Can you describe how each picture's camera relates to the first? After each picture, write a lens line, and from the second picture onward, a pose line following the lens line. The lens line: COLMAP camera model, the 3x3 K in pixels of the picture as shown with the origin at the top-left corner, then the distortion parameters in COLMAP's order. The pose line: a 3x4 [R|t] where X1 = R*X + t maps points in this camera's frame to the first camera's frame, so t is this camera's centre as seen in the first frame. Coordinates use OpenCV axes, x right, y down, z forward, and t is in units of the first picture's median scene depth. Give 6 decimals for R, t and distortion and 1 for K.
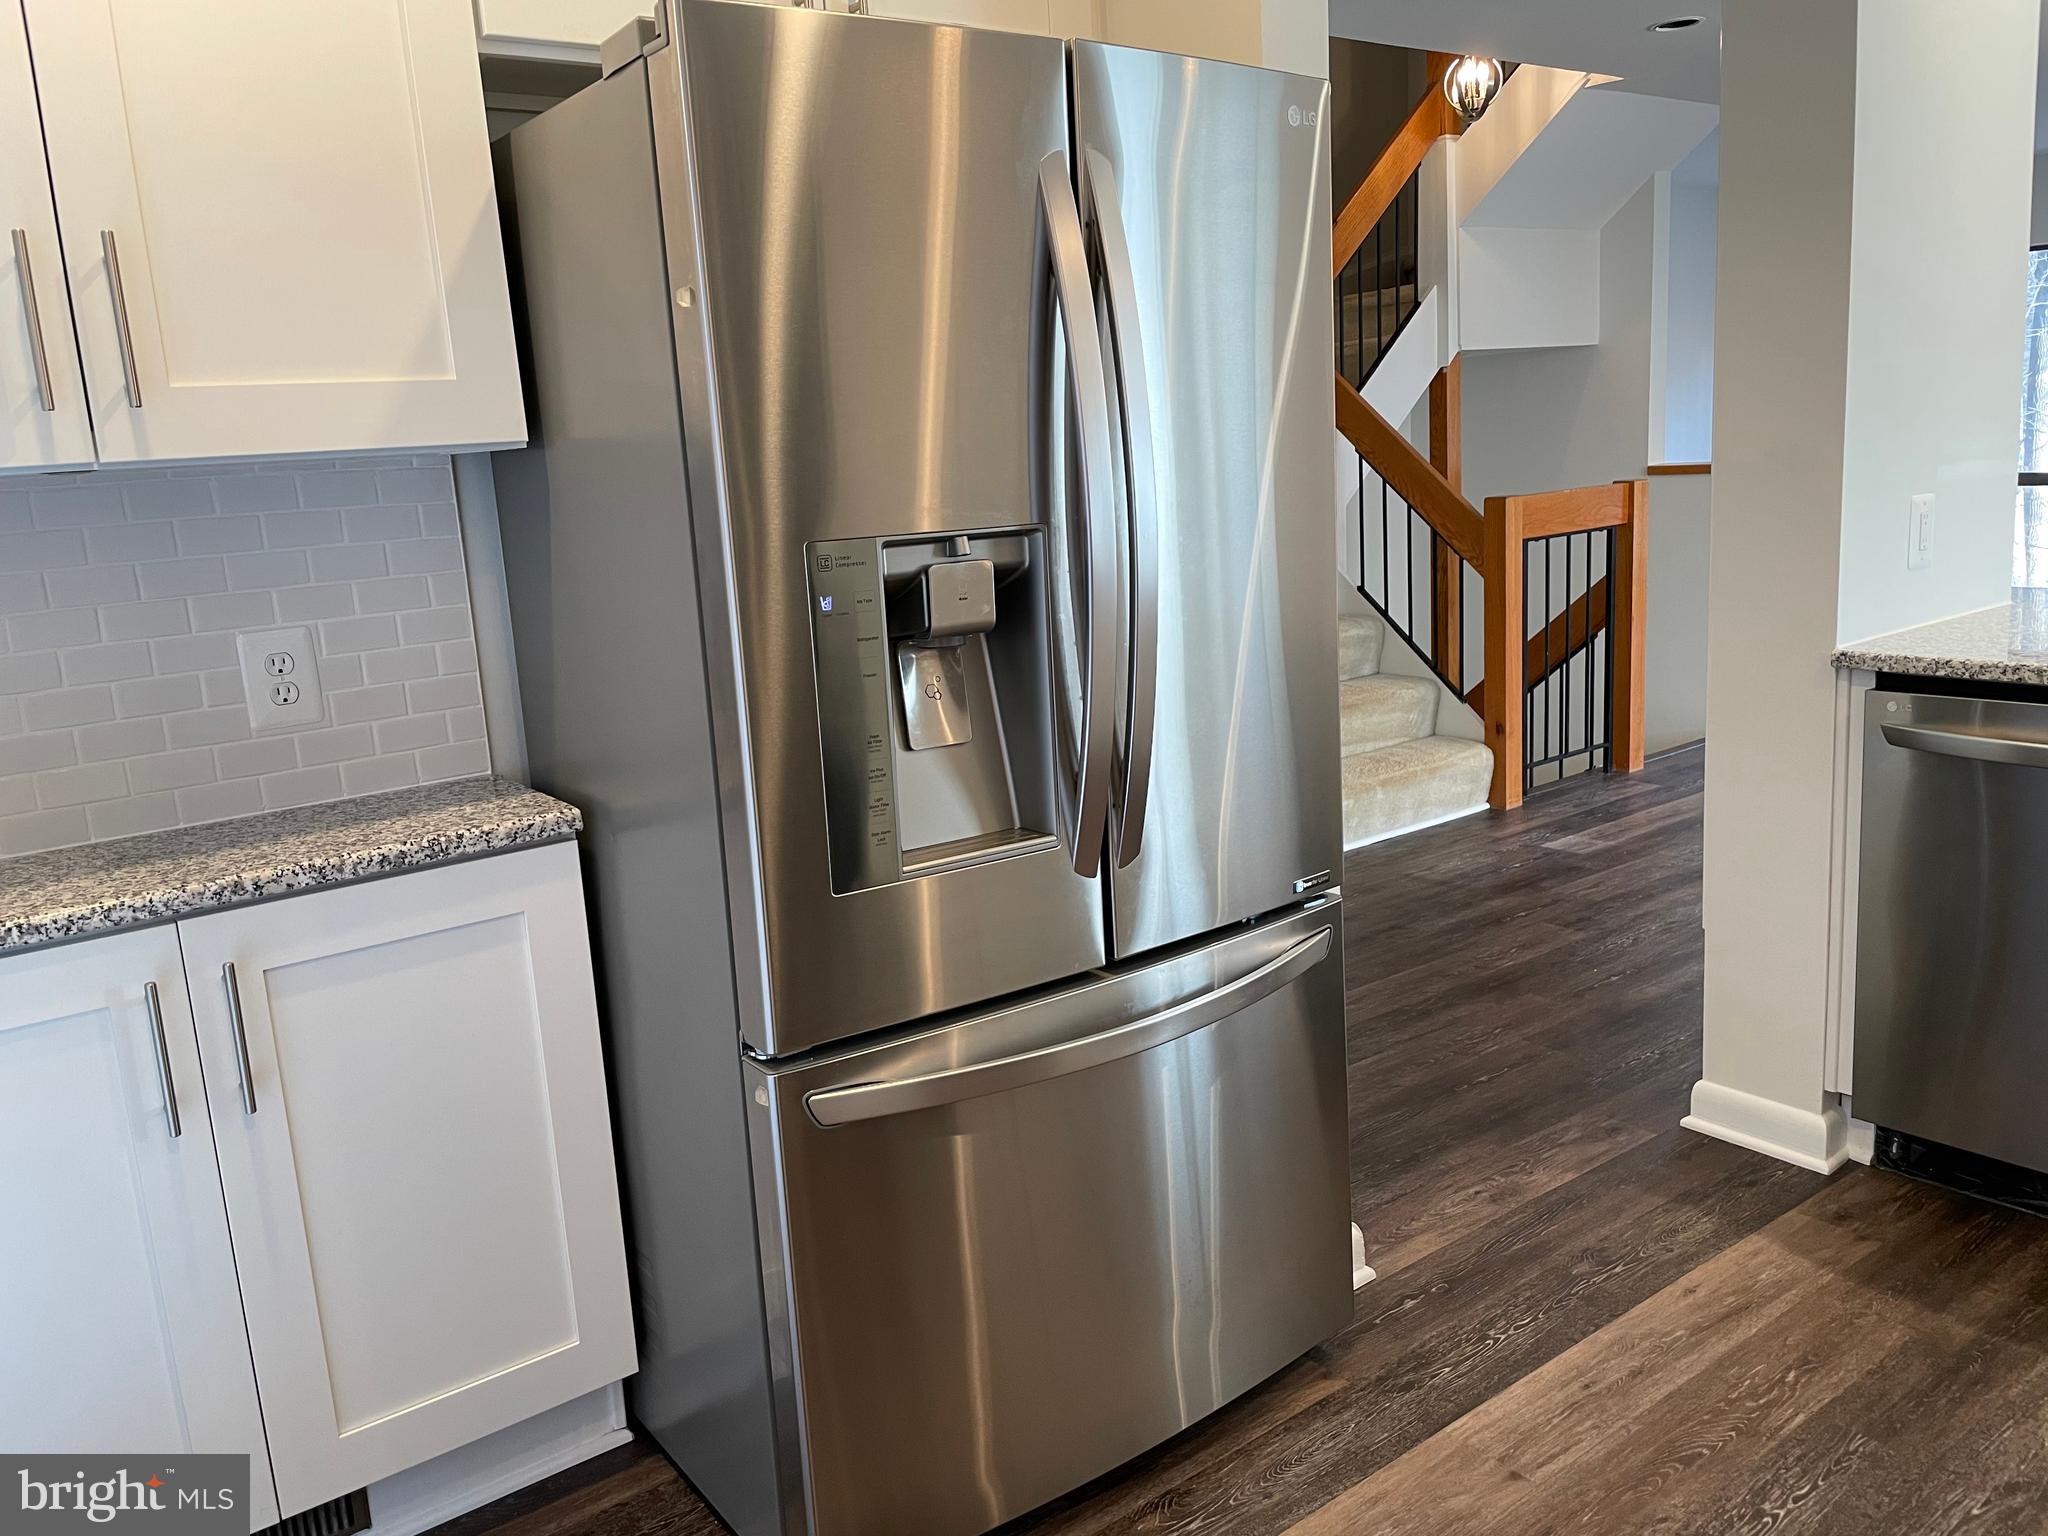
lens RADIAL K [[1534.7, 0, 1027.0], [0, 1534.7, 737.2], [0, 0, 1]] dist [0.083386, -0.095186]
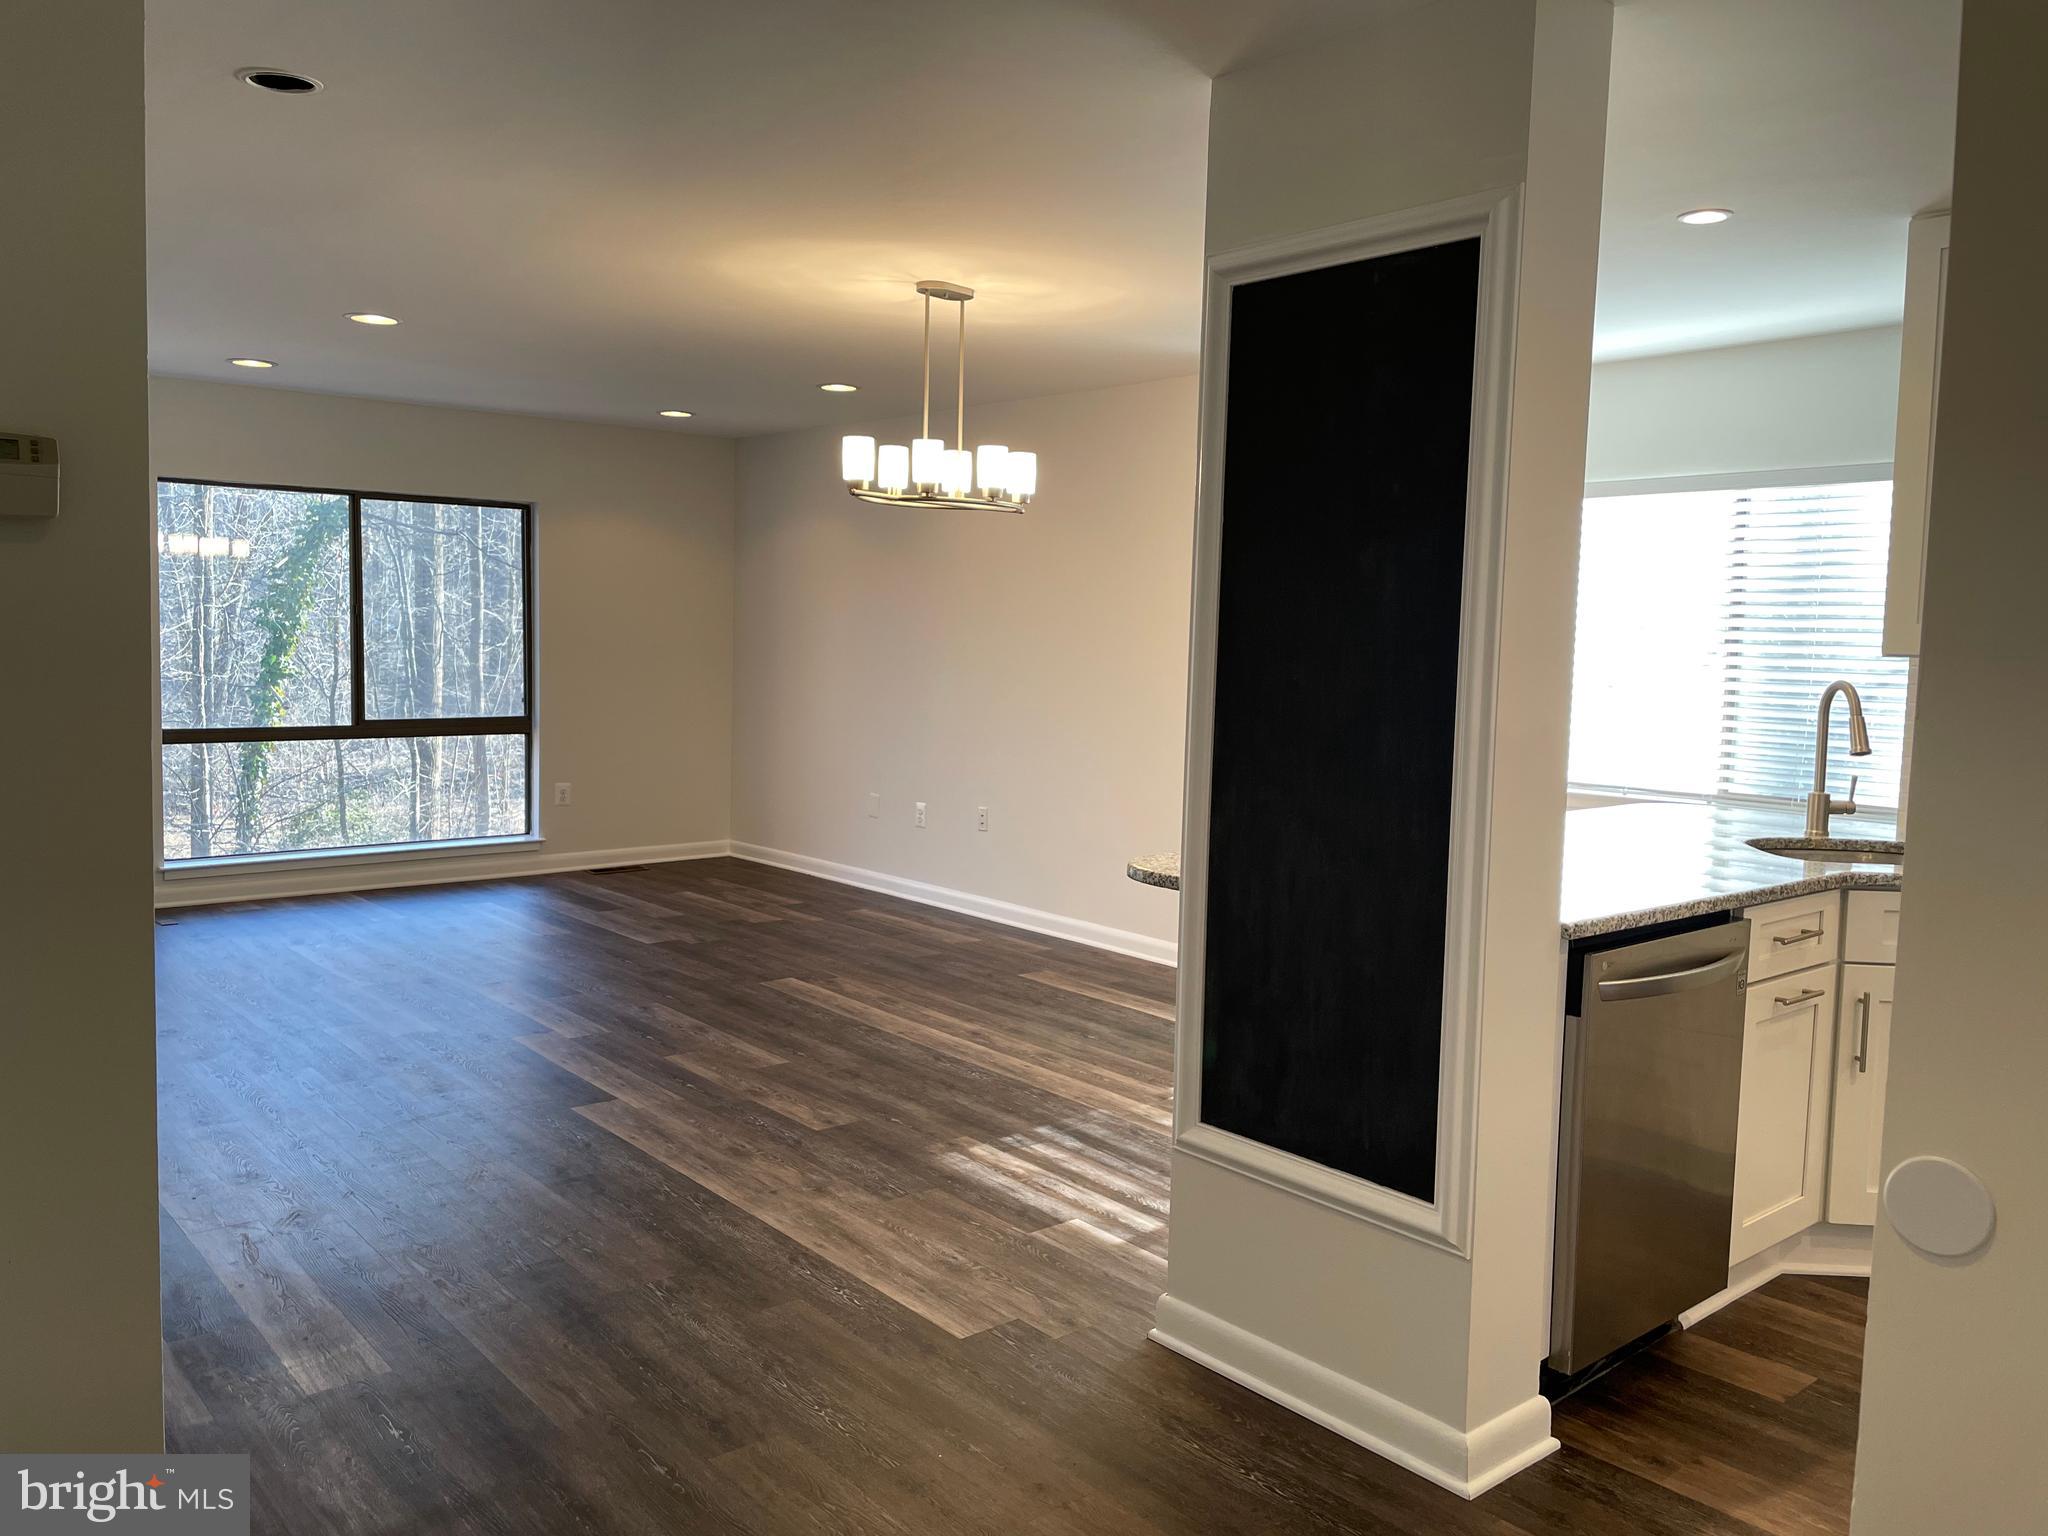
lens RADIAL K [[1534.7, 0, 1027.0], [0, 1534.7, 737.2], [0, 0, 1]] dist [0.083386, -0.095186]
pose [[-0.062020, -0.010808, 0.998016, -0.208949], [0.165049, 0.986063, 0.020935, -0.111514], [-0.984333, 0.166020, -0.059372, 0.602692]]
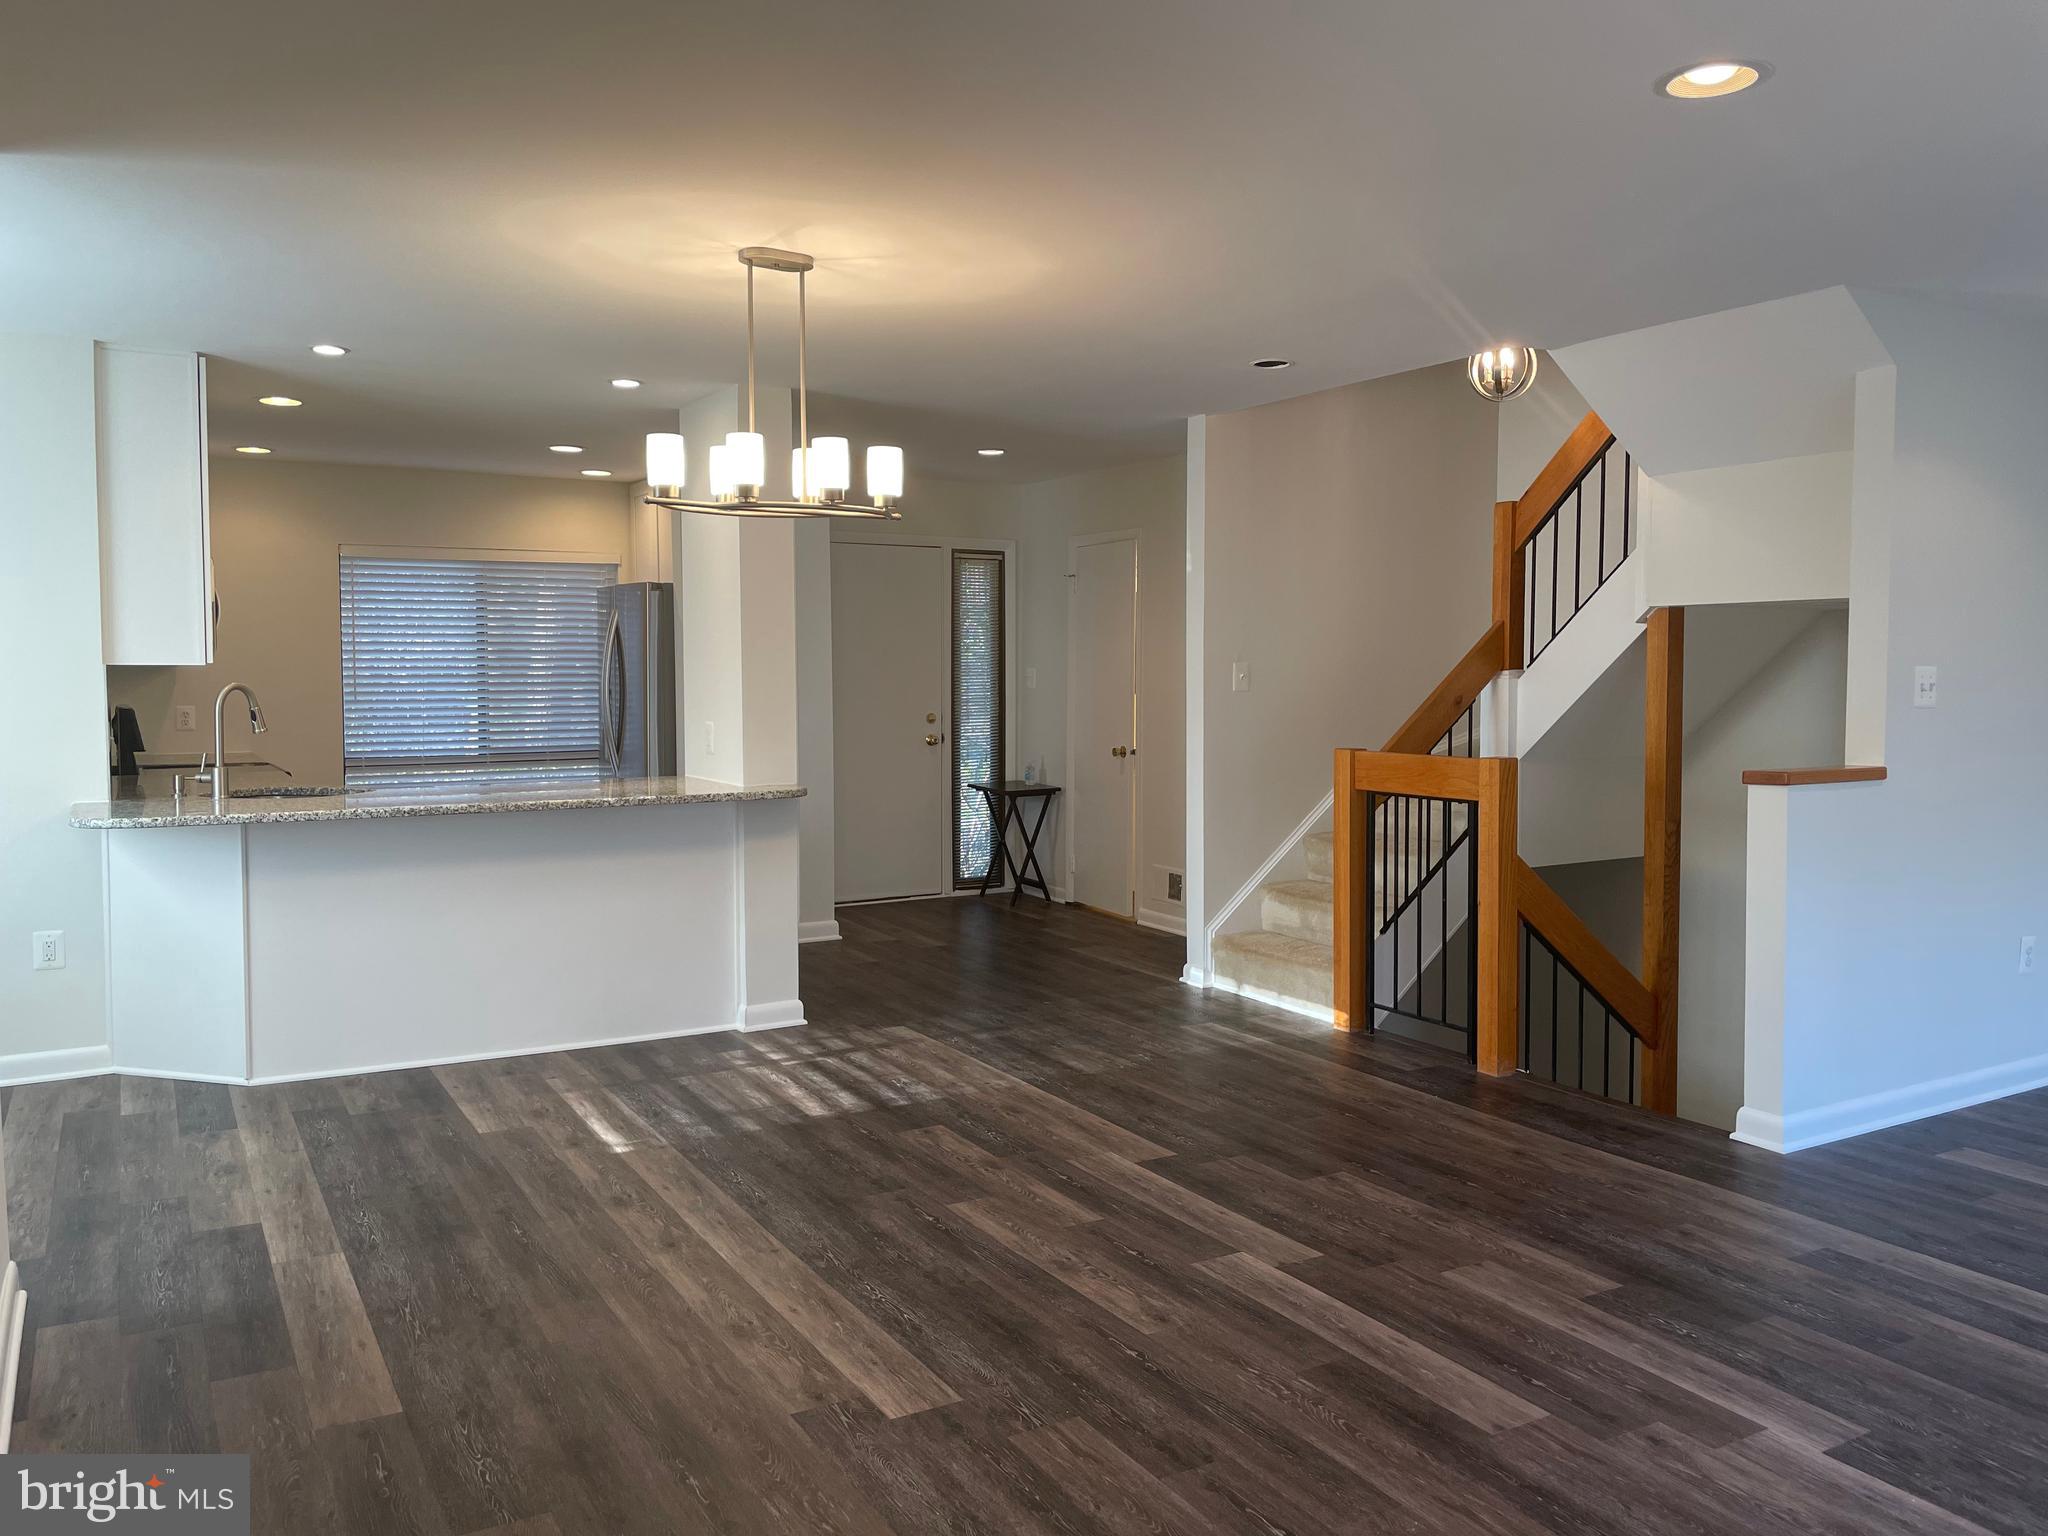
lens RADIAL K [[1534.7, 0, 1027.0], [0, 1534.7, 737.2], [0, 0, 1]] dist [0.083386, -0.095186]
pose [[-0.121671, 0.106766, -0.986812, 1.266085], [-0.180918, 0.975158, 0.127812, -0.231222], [0.975943, 0.194083, -0.099332, 0.769713]]
